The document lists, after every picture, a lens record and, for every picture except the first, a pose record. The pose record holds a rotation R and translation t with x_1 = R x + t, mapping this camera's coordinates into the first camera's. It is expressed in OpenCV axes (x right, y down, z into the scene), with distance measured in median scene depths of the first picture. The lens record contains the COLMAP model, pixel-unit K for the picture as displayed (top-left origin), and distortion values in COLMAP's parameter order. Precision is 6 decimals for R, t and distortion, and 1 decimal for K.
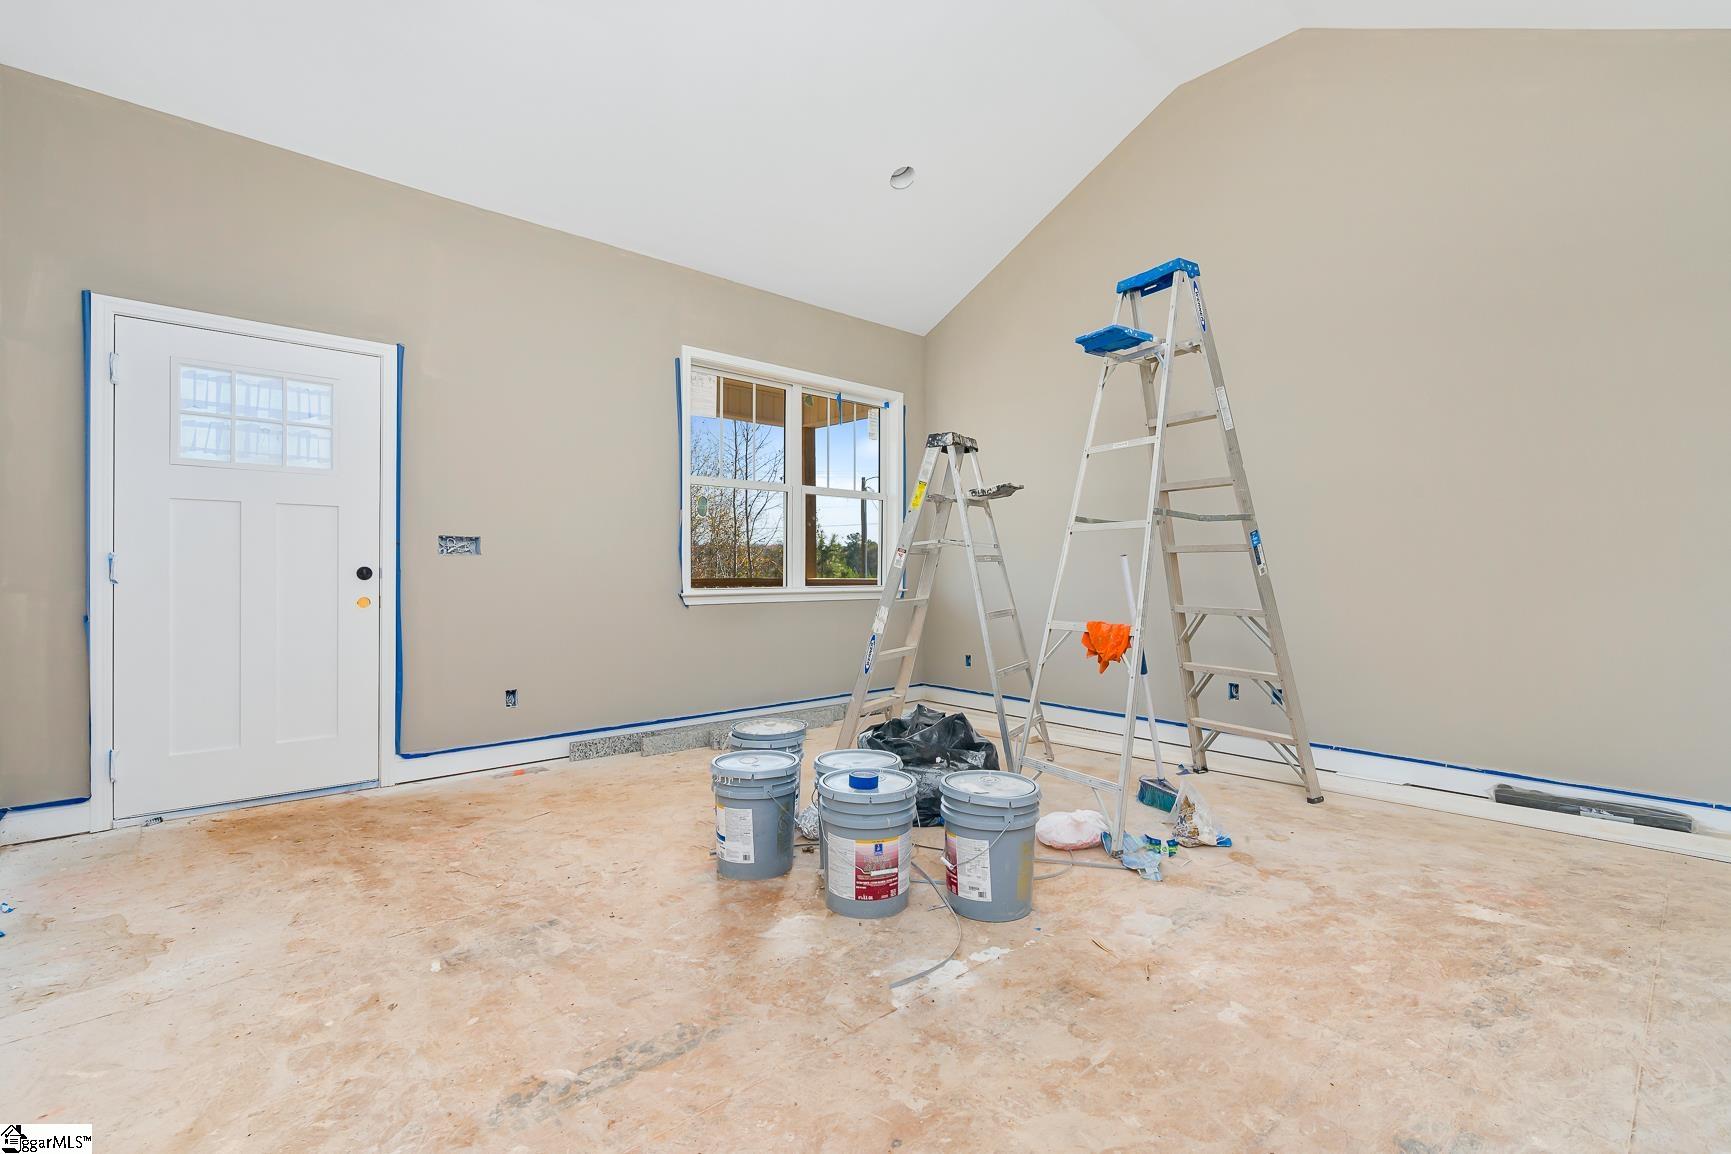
lens RADIAL K [[781.3, 0, 854.5], [0, 781.3, 570.7], [0, 0, 1]] dist [-0.009786, 0.000067]
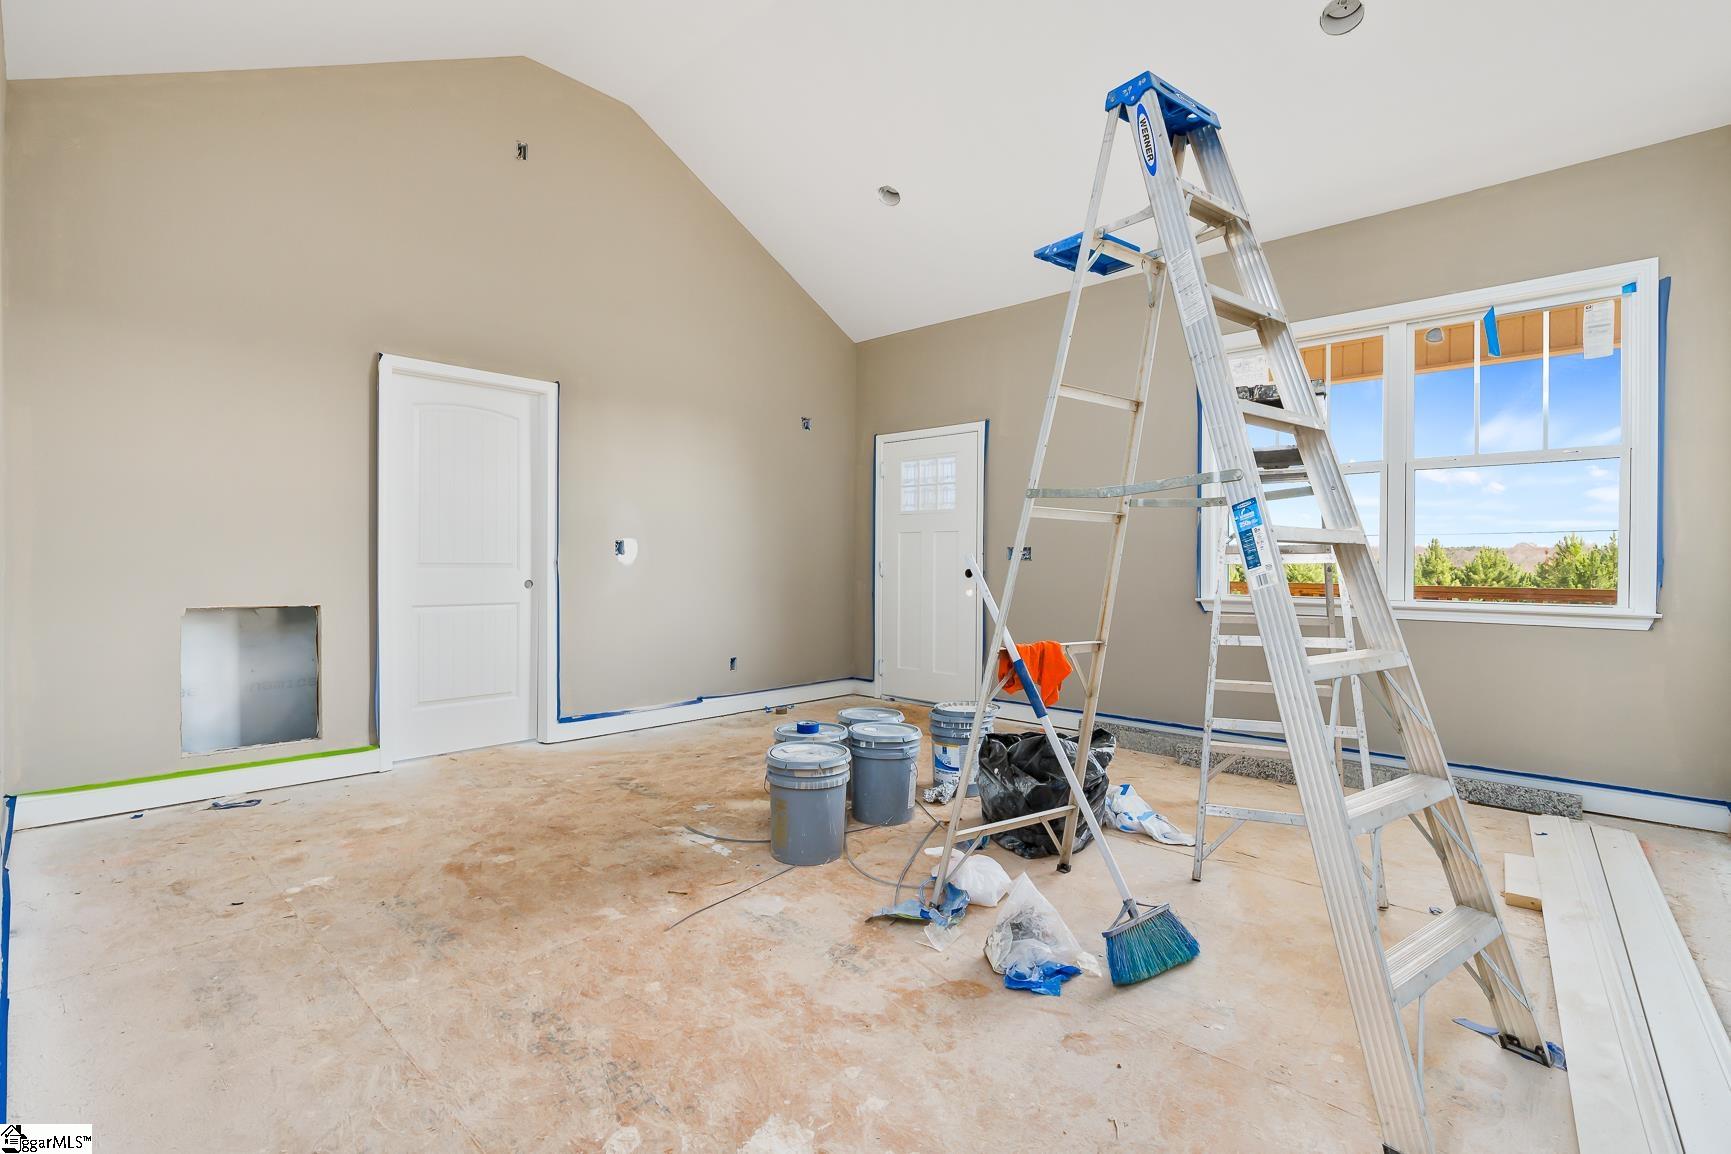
lens RADIAL K [[781.3, 0, 854.5], [0, 781.3, 570.7], [0, 0, 1]] dist [-0.009786, 0.000067]
pose [[0.086499, 0.005478, -0.996237, 1.618571], [-0.010579, 0.999934, 0.004580, -0.011569], [0.996196, 0.010143, 0.086551, 1.146367]]
